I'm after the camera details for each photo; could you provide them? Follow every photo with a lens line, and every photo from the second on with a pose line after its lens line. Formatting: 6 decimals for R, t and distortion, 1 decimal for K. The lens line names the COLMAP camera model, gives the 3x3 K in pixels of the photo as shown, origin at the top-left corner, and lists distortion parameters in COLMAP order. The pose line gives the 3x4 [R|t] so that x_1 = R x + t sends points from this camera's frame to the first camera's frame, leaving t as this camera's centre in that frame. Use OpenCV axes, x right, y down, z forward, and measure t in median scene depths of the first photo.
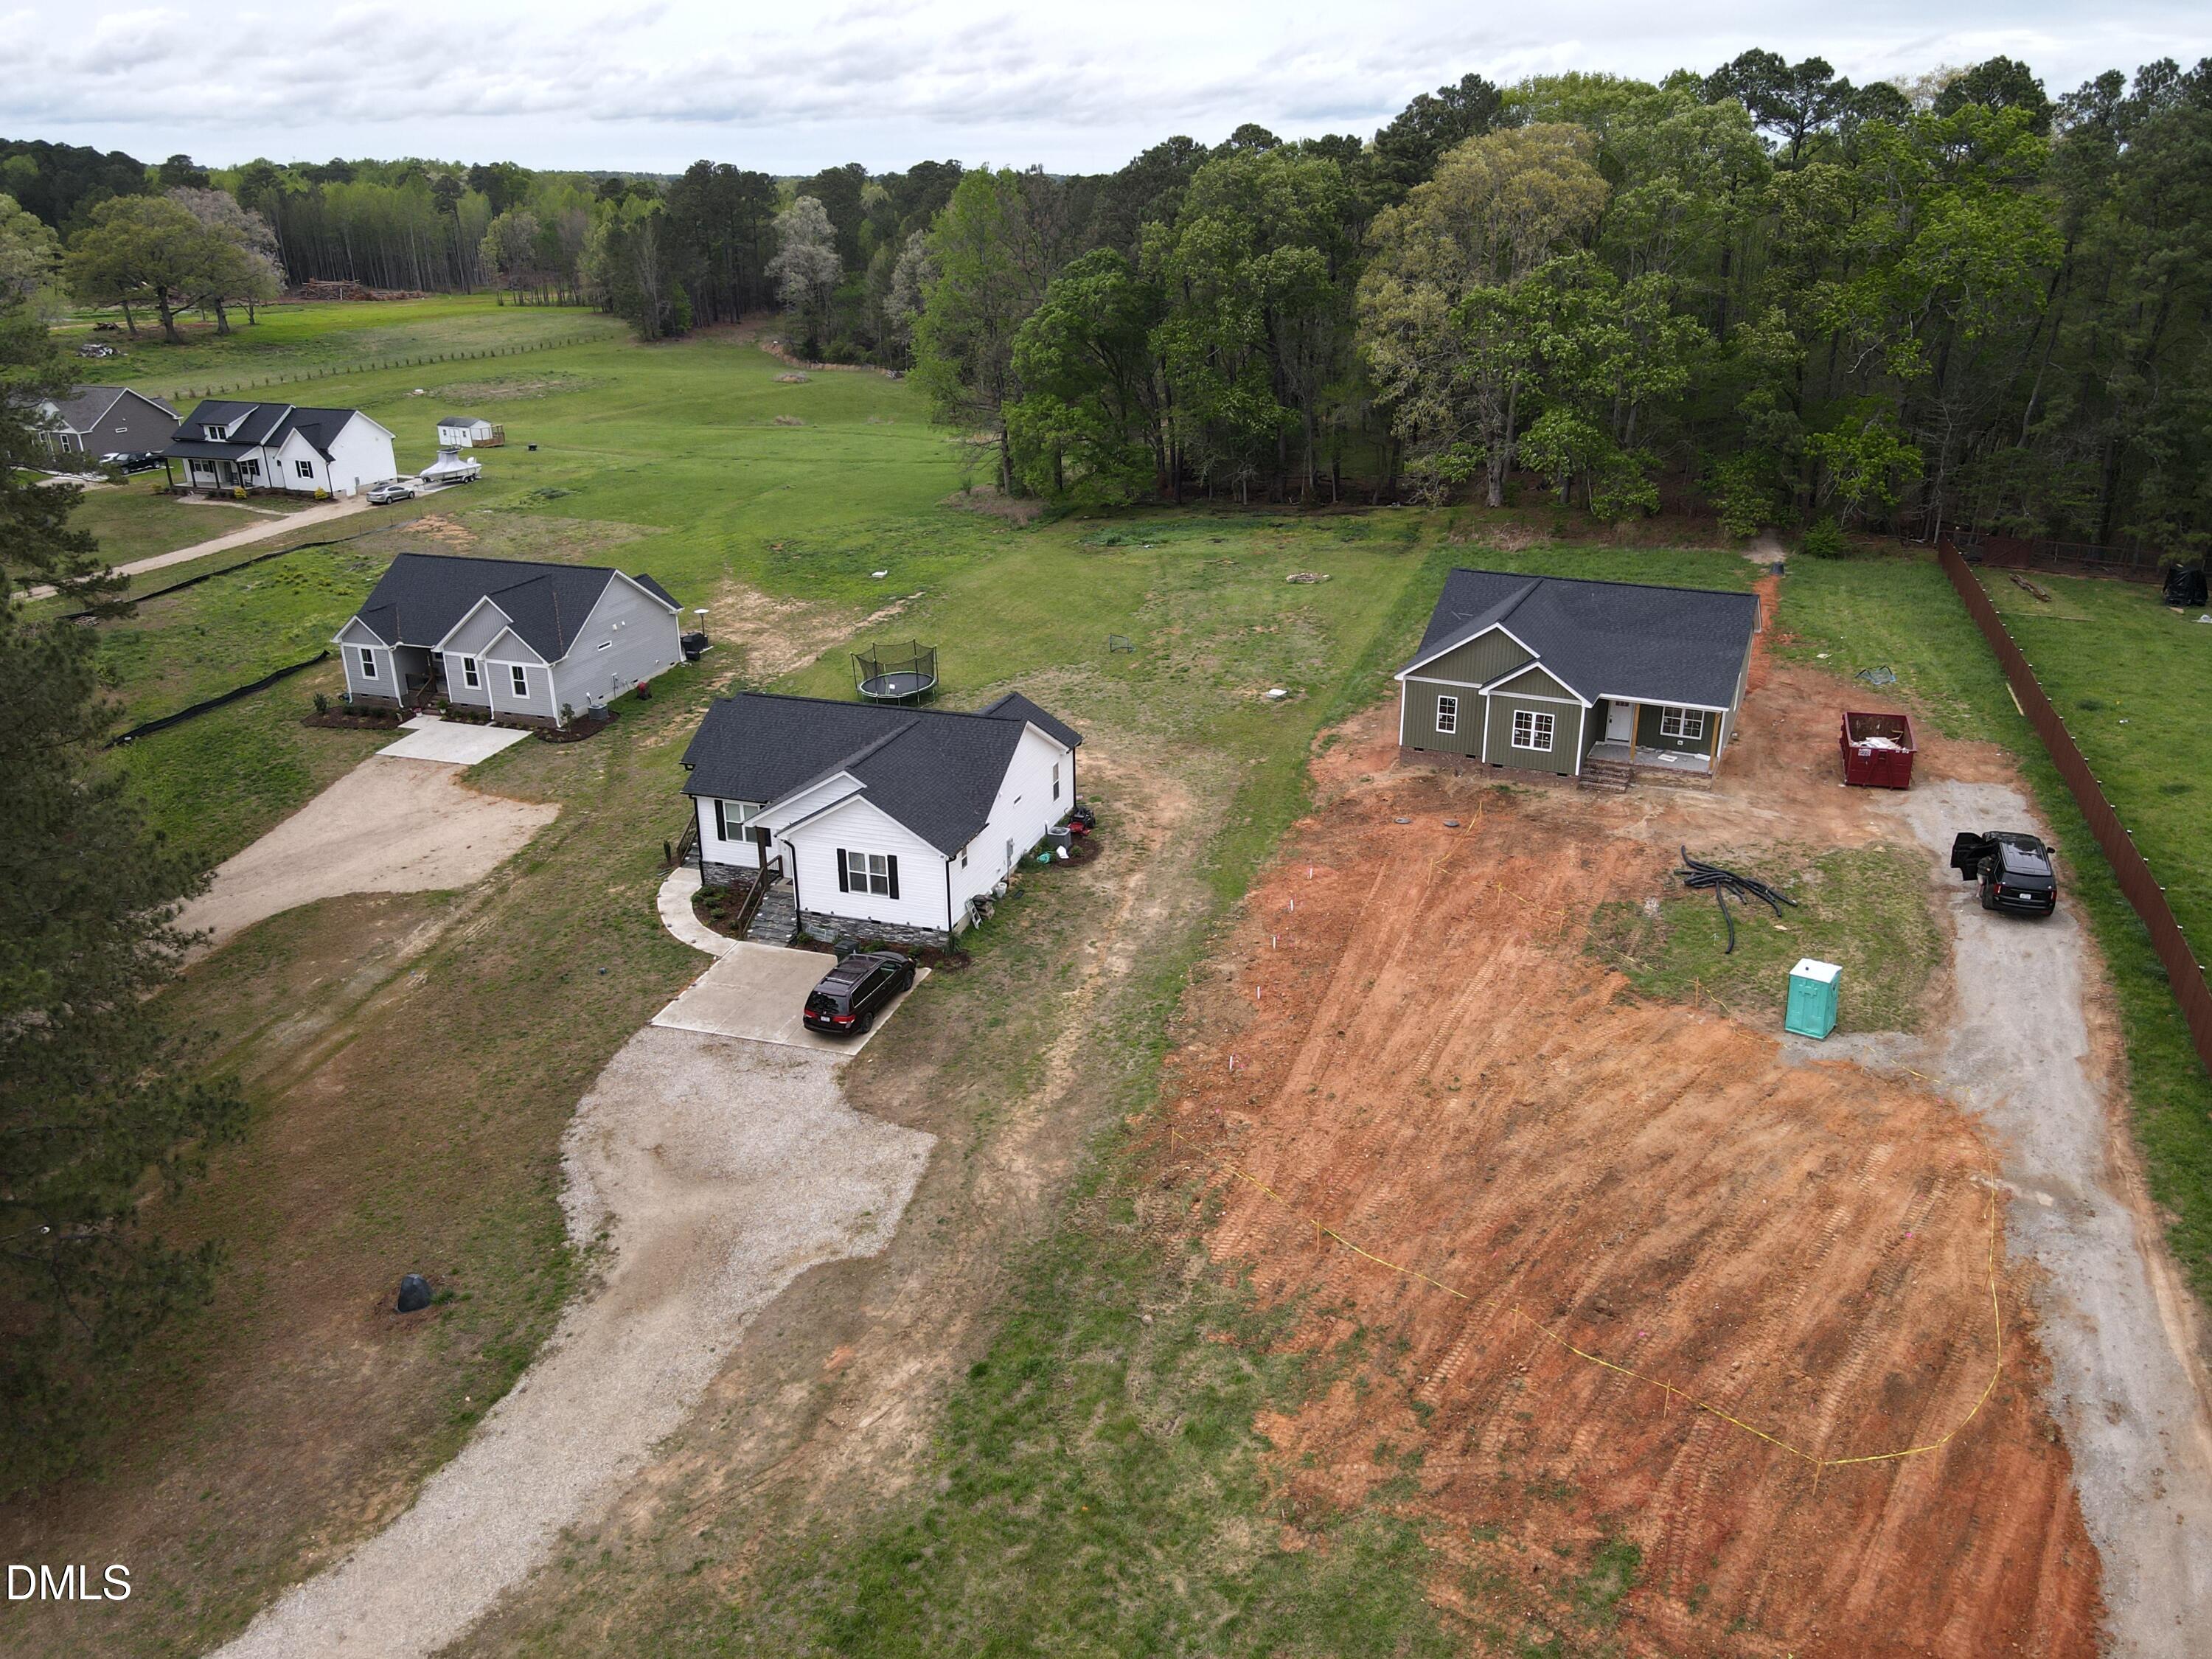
lens RADIAL K [[1713.2, 0, 1051.0], [0, 1713.2, 785.5], [0, 0, 1]] dist [-0.067258, 0.238947]
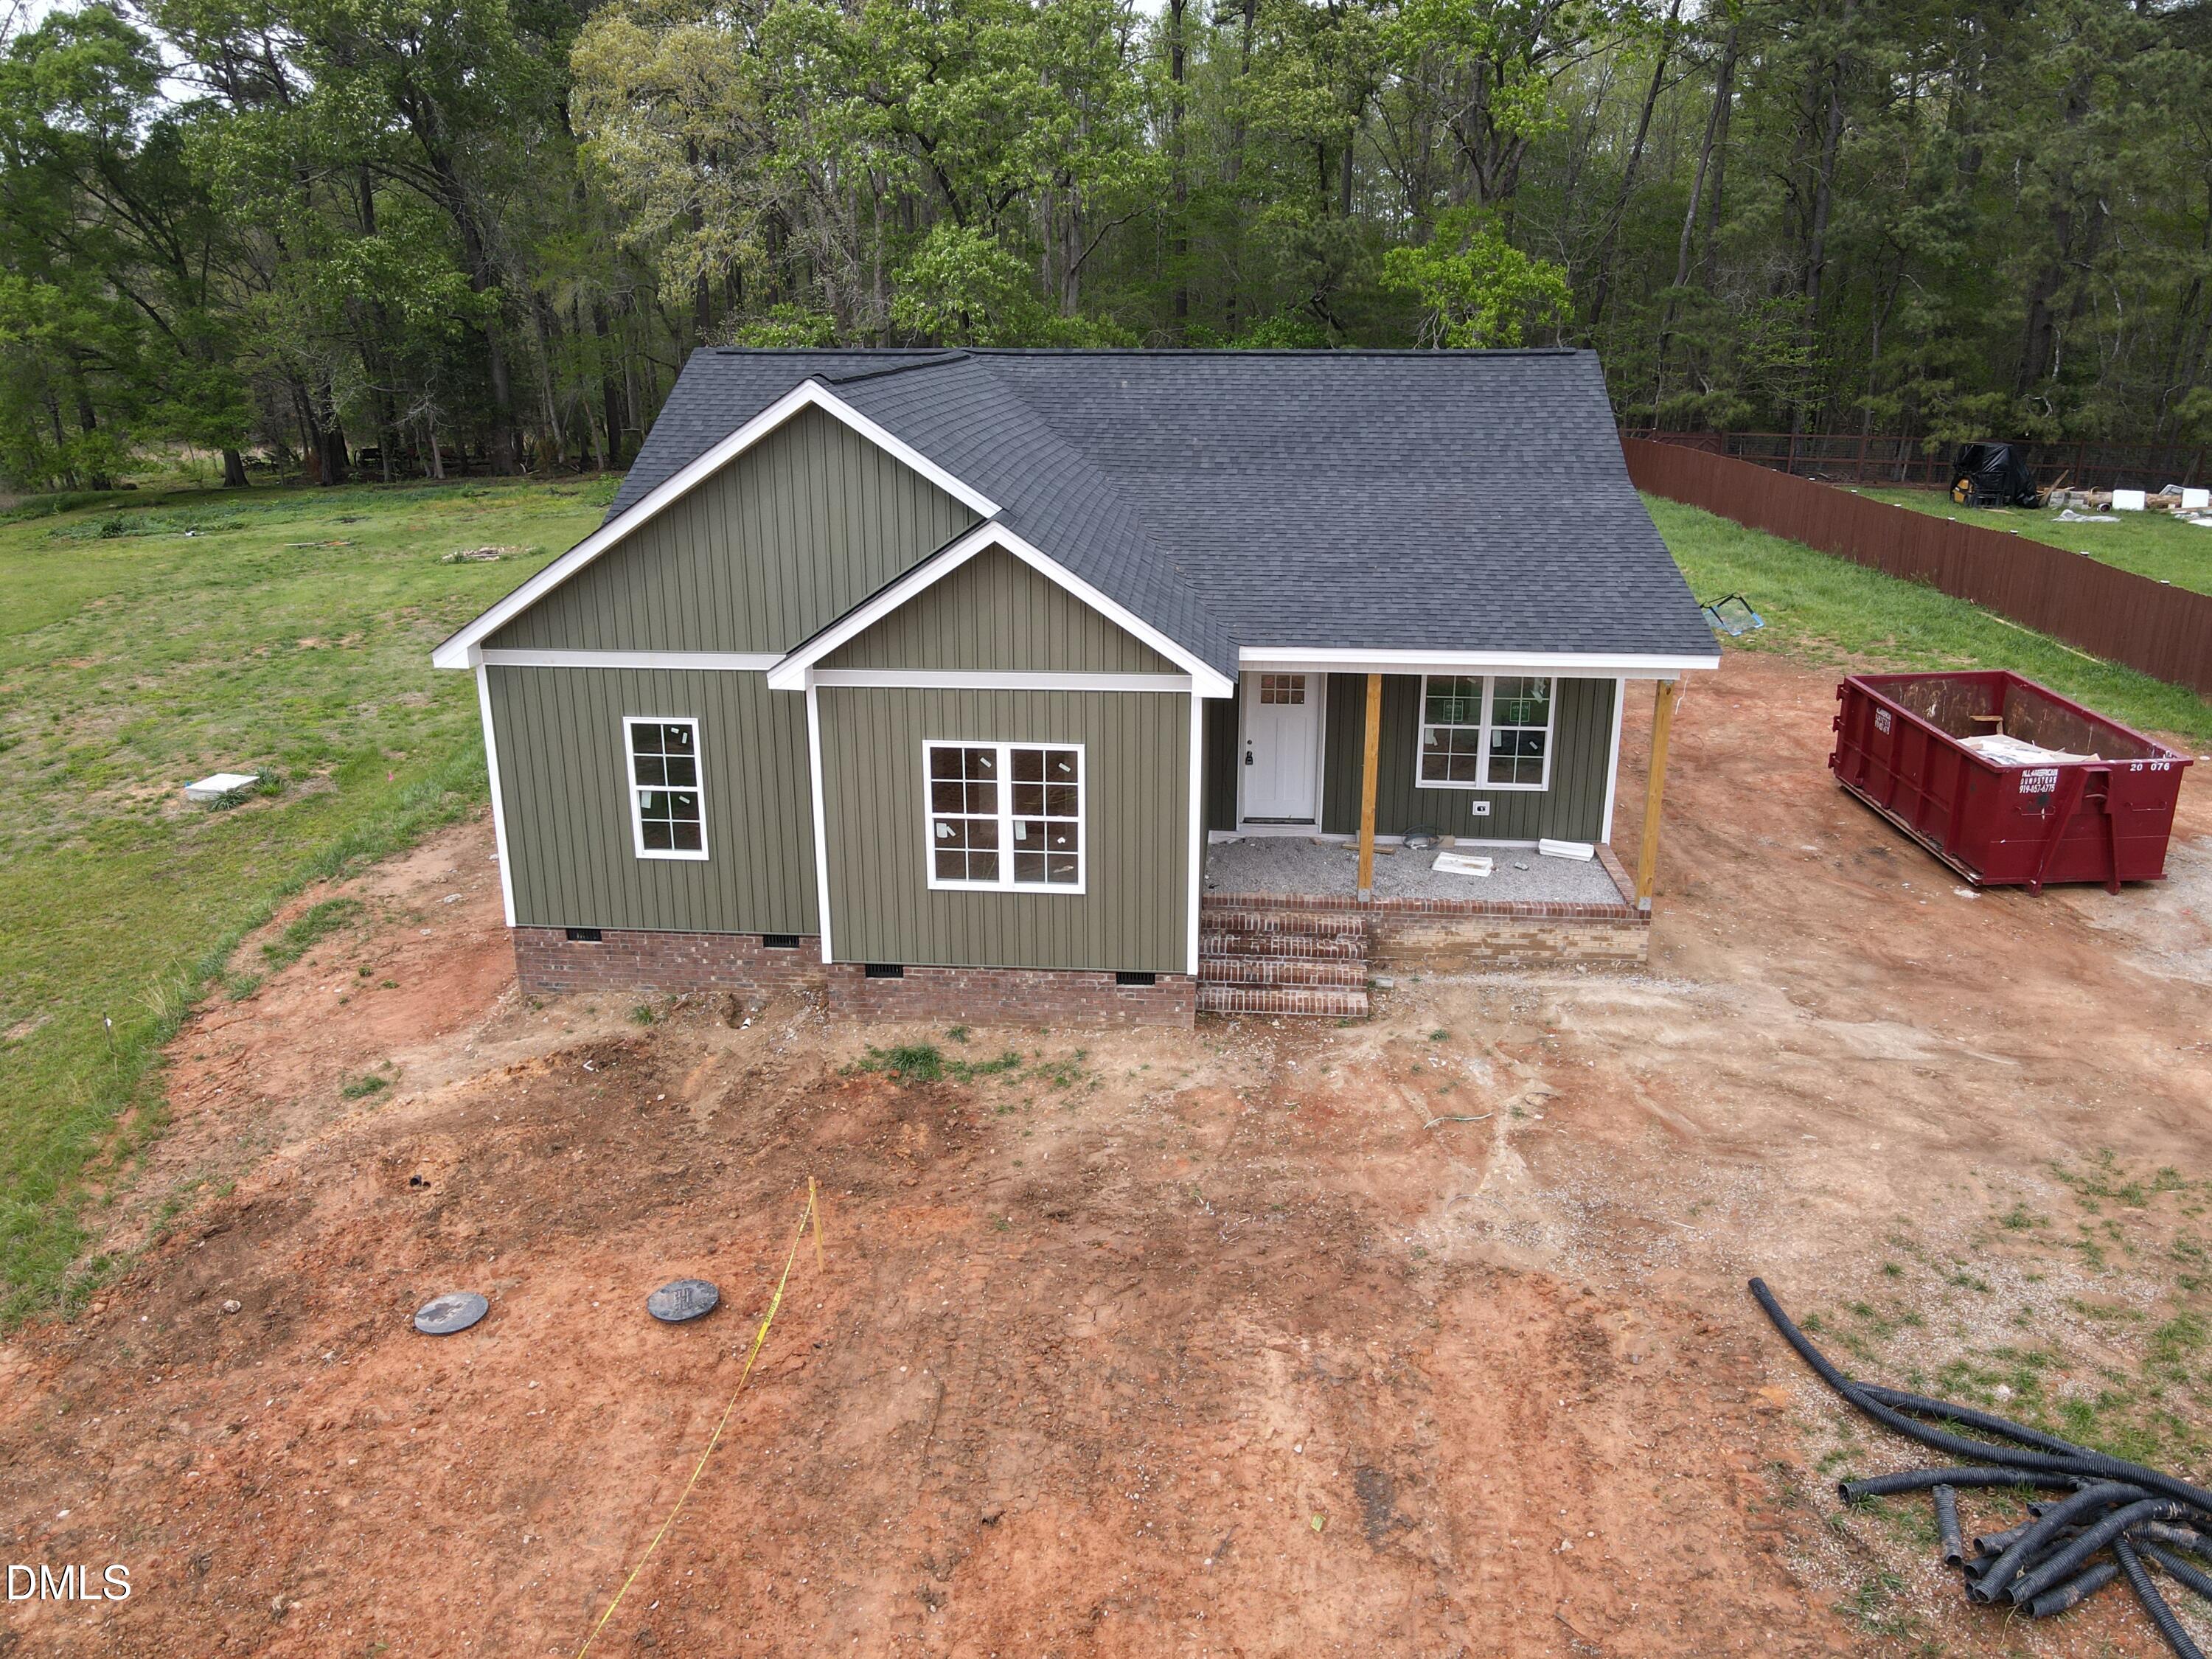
lens RADIAL K [[1629.8, 0, 1106.0], [0, 1629.8, 829.5], [0, 0, 1]] dist [-0.001785, 0.040479]
pose [[0.930163, -0.102310, 0.352604, 0.210597], [0.115701, 0.993138, -0.017053, -0.024416], [-0.348439, 0.056659, 0.935617, 0.766653]]
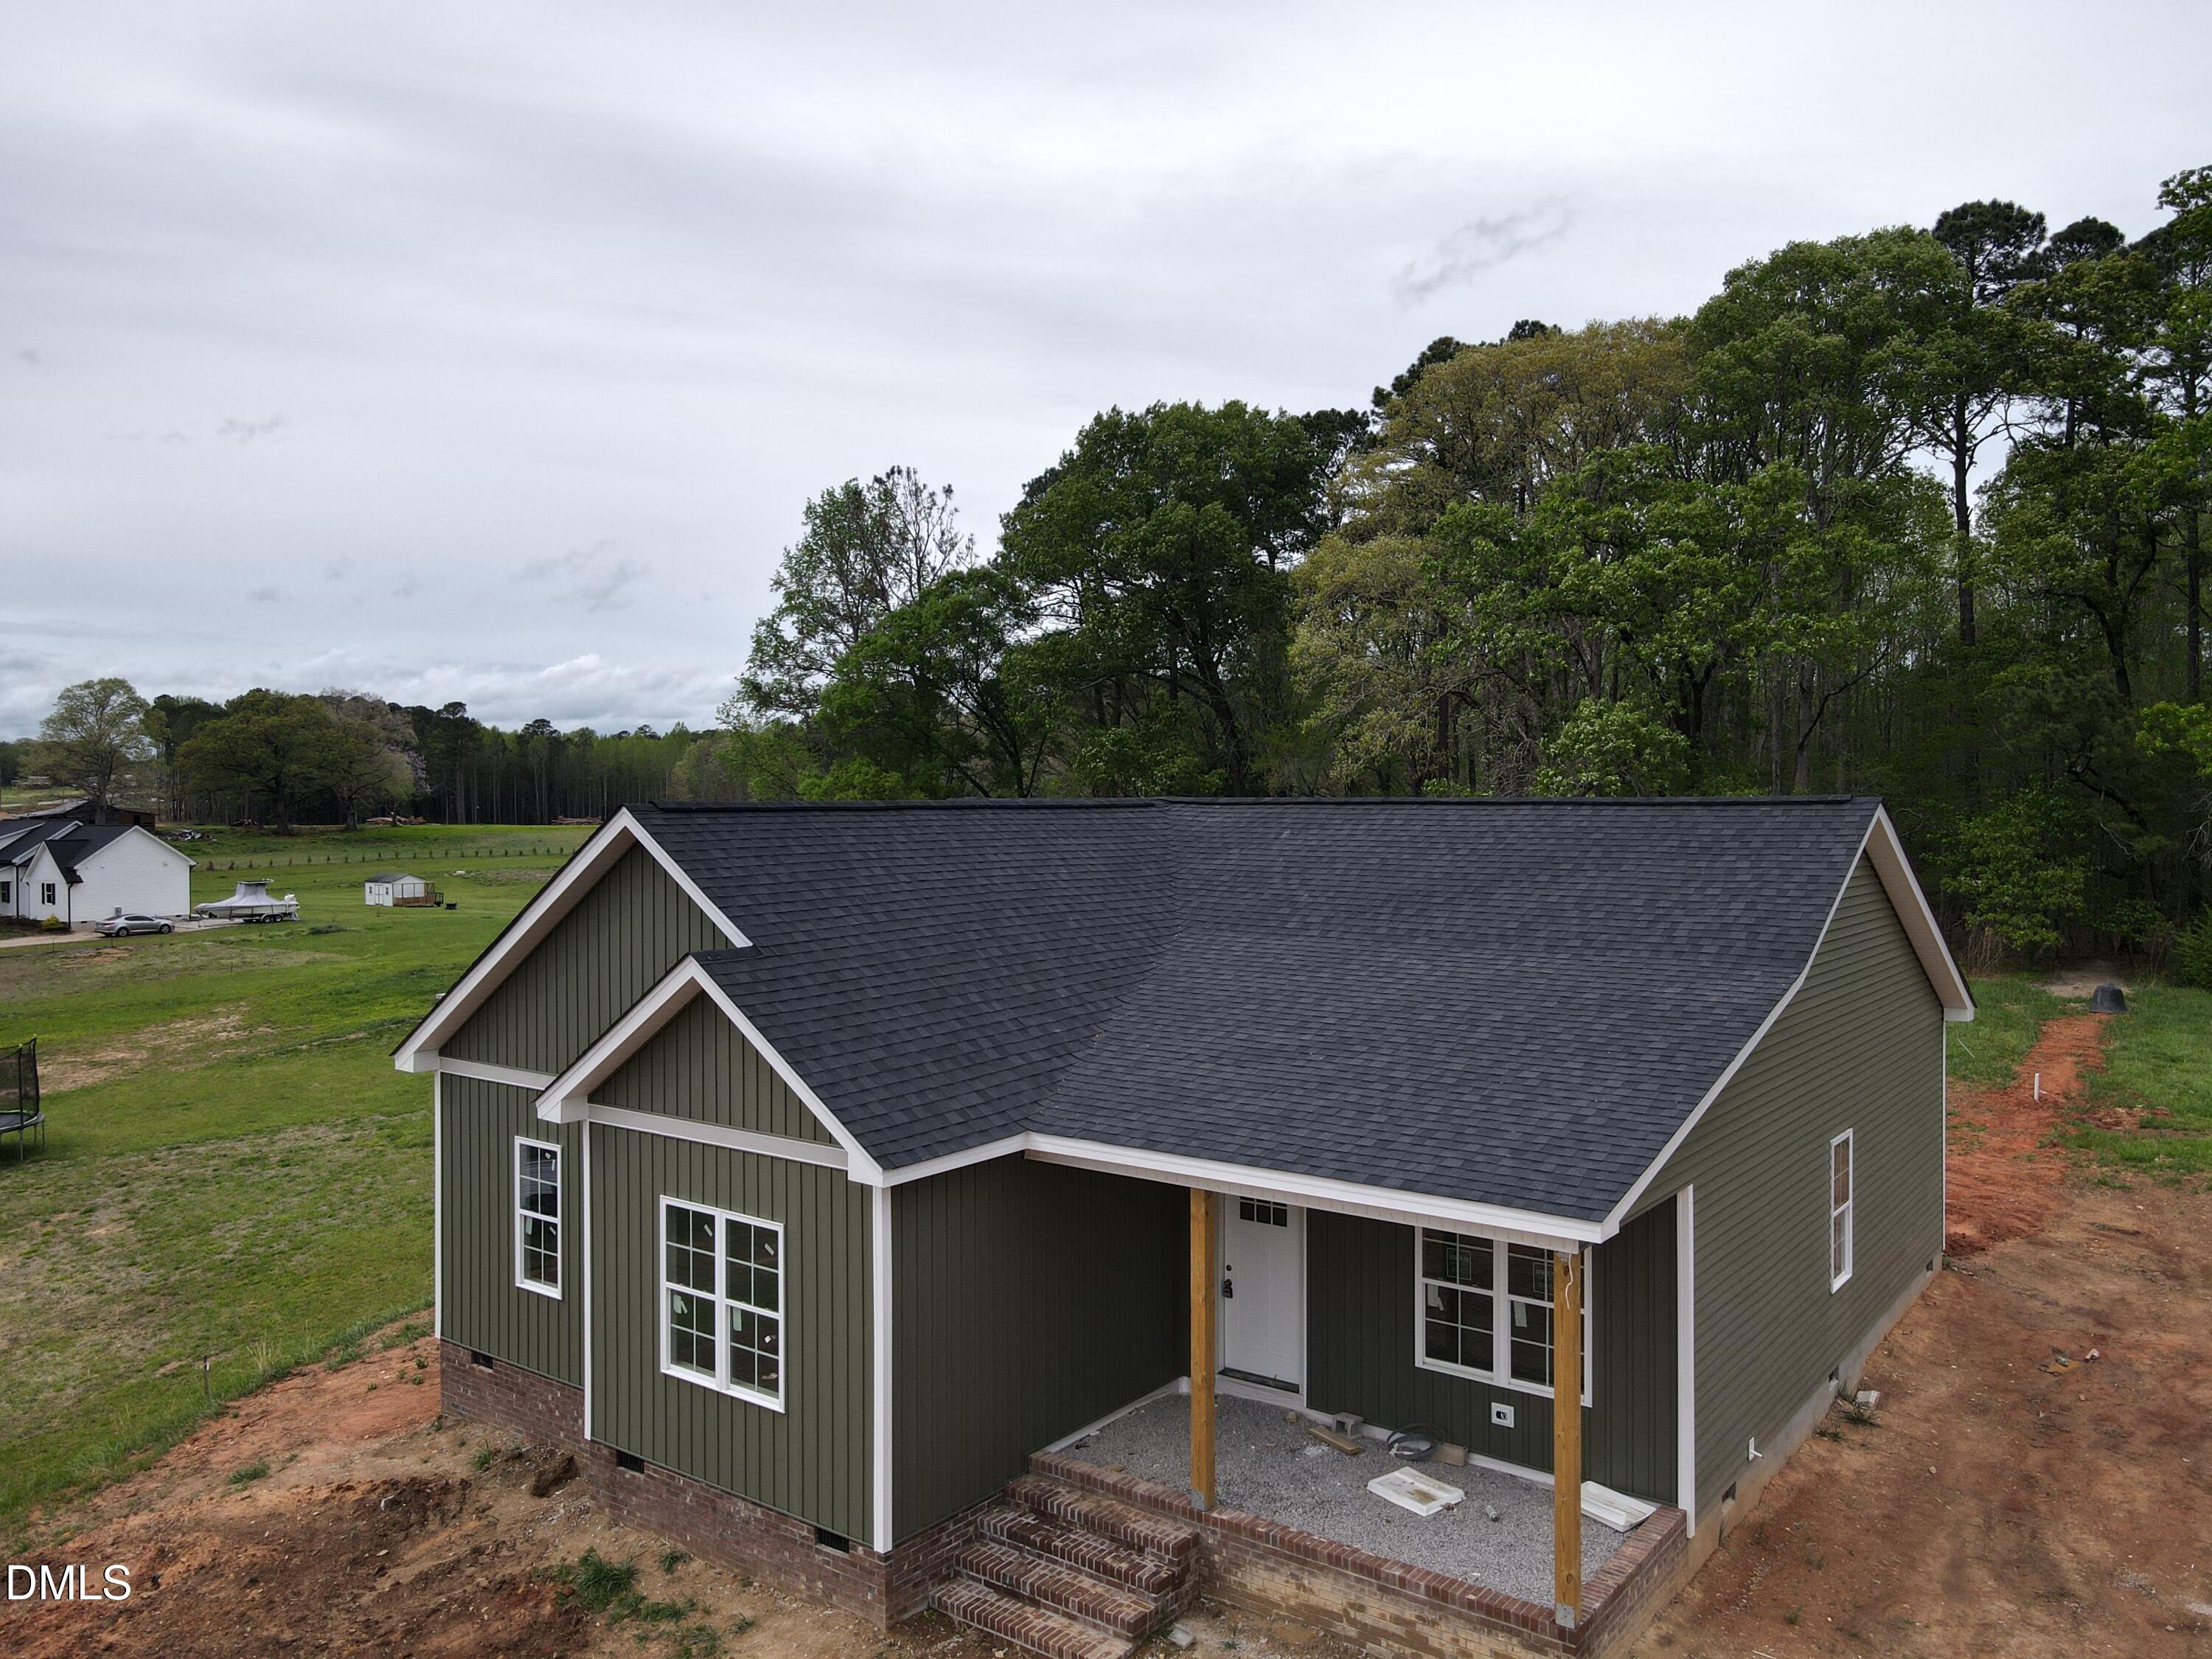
lens RADIAL K [[1629.8, 0, 1106.0], [0, 1629.8, 829.5], [0, 0, 1]] dist [-0.001785, 0.040479]
pose [[0.982726, 0.013476, -0.184578, 0.361171], [-0.072080, 0.946463, -0.314663, -0.026856], [0.170455, 0.322531, 0.931085, 0.793975]]
